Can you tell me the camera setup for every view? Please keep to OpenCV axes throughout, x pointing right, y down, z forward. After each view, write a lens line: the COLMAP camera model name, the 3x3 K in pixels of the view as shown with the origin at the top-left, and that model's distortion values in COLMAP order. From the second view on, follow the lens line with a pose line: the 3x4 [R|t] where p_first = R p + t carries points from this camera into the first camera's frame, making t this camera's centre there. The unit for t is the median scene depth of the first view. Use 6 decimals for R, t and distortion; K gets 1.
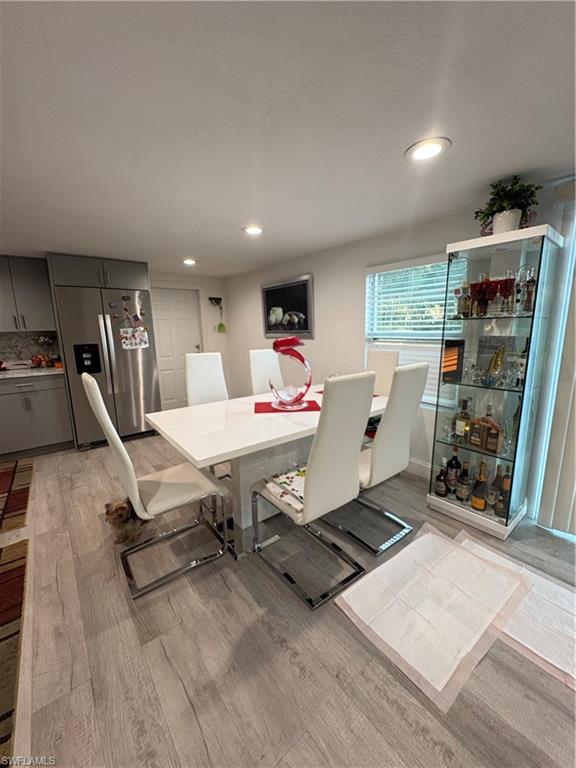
lens RADIAL K [[308.0, 0, 288.0], [0, 308.0, 384.0], [0, 0, 1]] dist [0.001095, -0.000273]
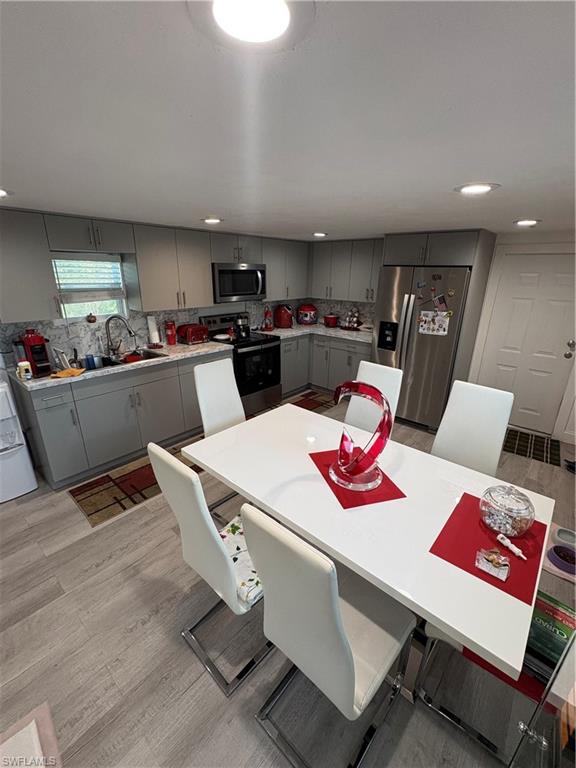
lens RADIAL K [[331.1, 0, 288.0], [0, 331.1, 384.0], [0, 0, 1]] dist [0.000307, 0.000099]
pose [[0.182500, 0.345364, -0.920553, 0.385183], [-0.200556, 0.929668, 0.309023, -0.207998], [0.962534, 0.128225, 0.238929, 0.416333]]
